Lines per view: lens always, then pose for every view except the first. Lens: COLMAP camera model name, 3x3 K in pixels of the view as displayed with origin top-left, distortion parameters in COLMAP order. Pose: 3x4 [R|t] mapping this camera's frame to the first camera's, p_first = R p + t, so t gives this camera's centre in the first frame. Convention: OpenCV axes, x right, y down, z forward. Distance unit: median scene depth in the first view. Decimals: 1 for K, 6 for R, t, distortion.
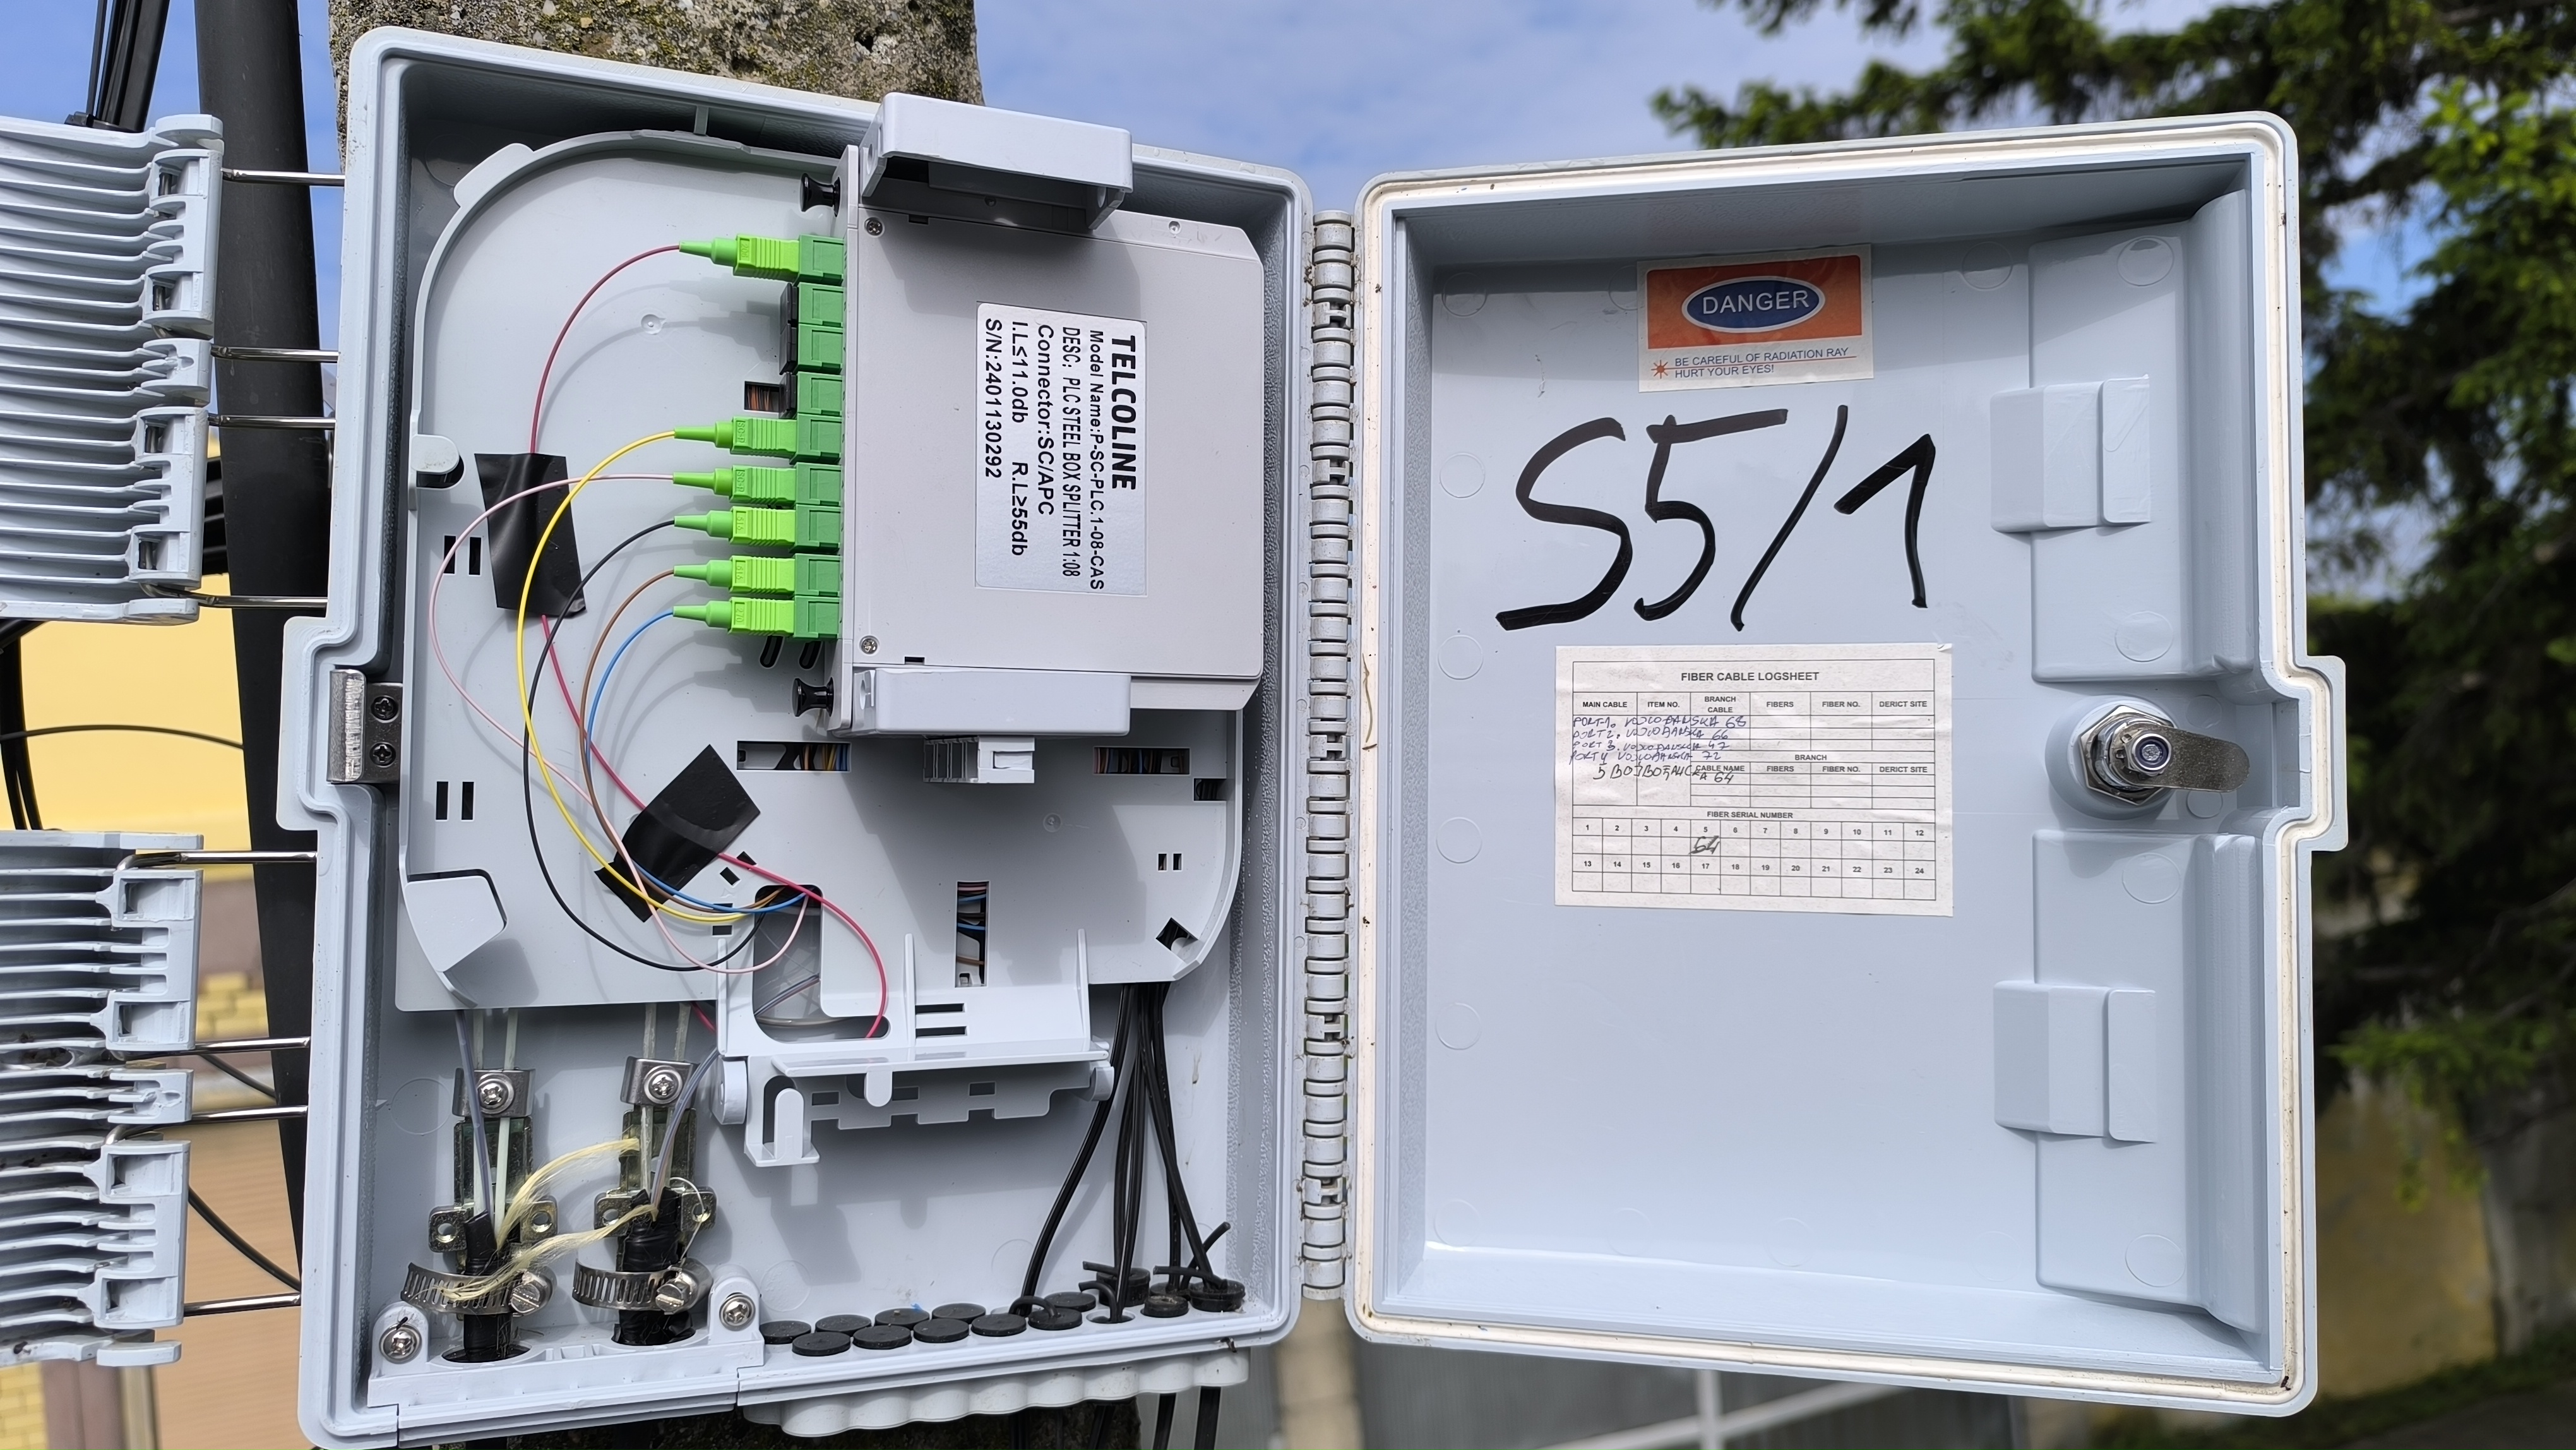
lens RADIAL K [[1827.8, 0, 1288.0], [0, 1827.8, 725.0], [0, 0, 1]] dist [-0.000299, 0.000826]
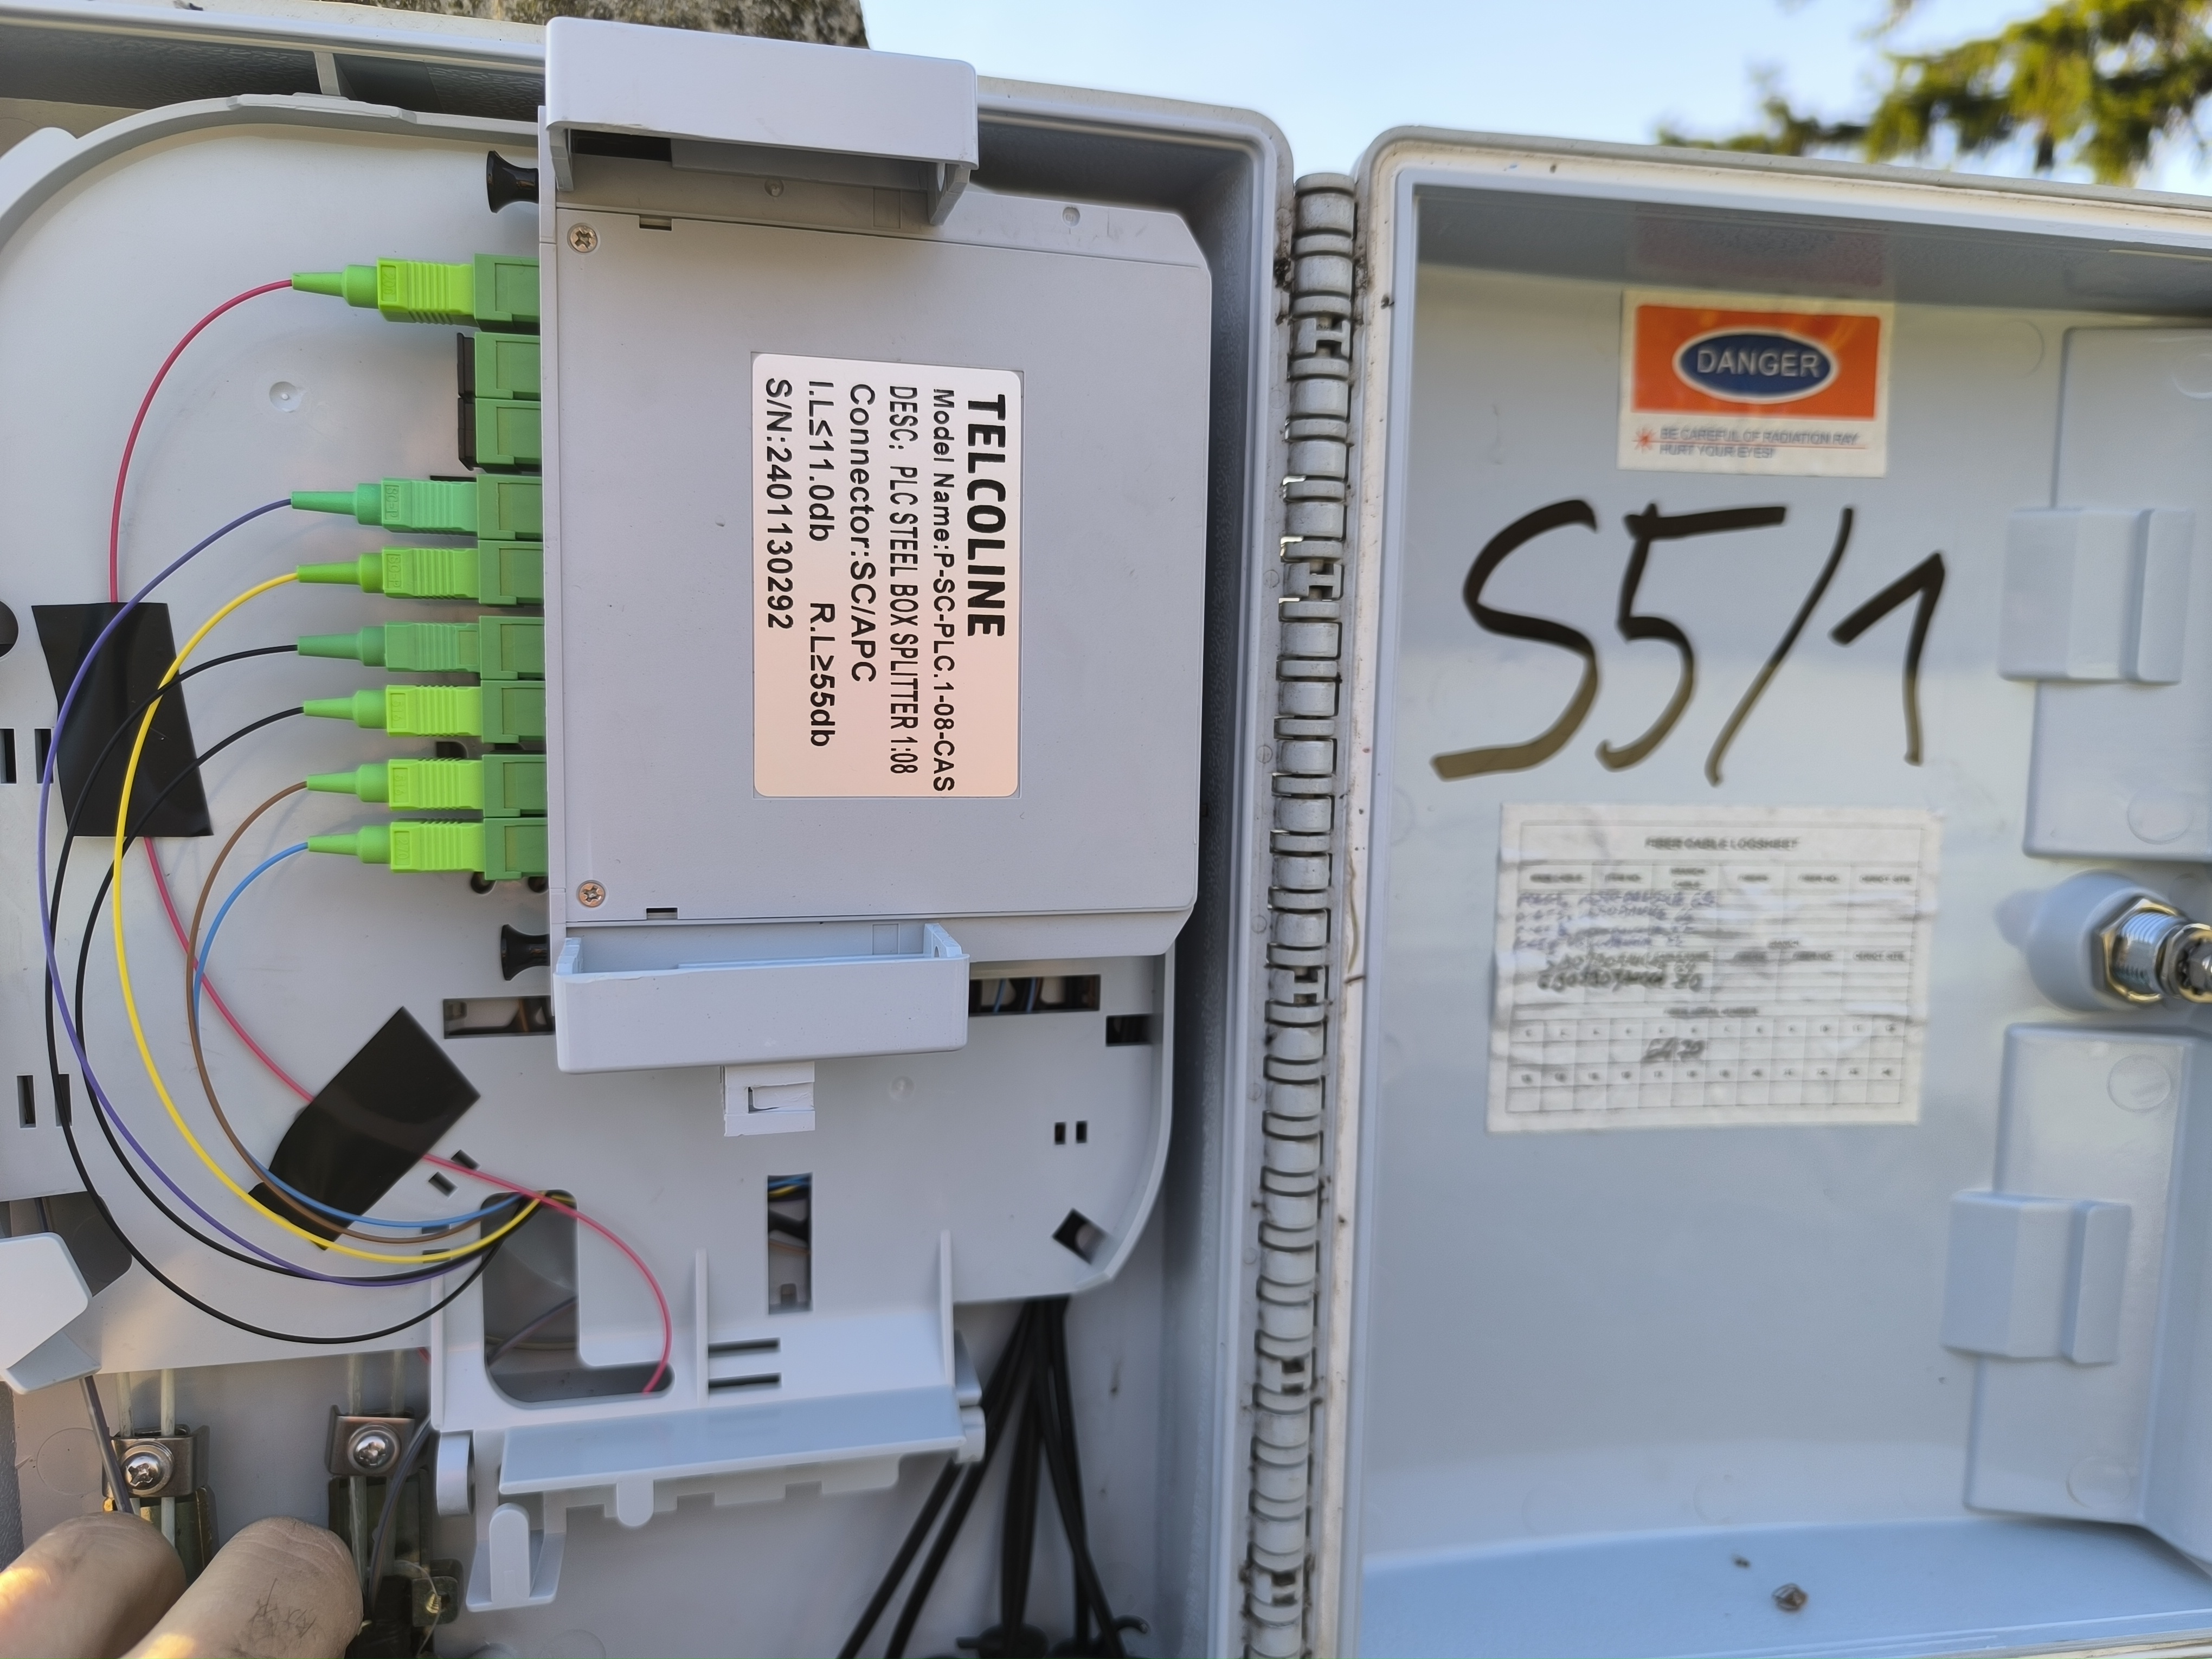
lens RADIAL K [[1529.4, 0, 1106.0], [0, 1529.4, 829.5], [0, 0, 1]] dist [0.019330, -0.046282]
pose [[0.989518, 0.025508, -0.142141, 0.034436], [-0.005306, 0.990035, 0.140724, -0.139844], [0.144314, -0.138495, 0.979792, 0.460485]]
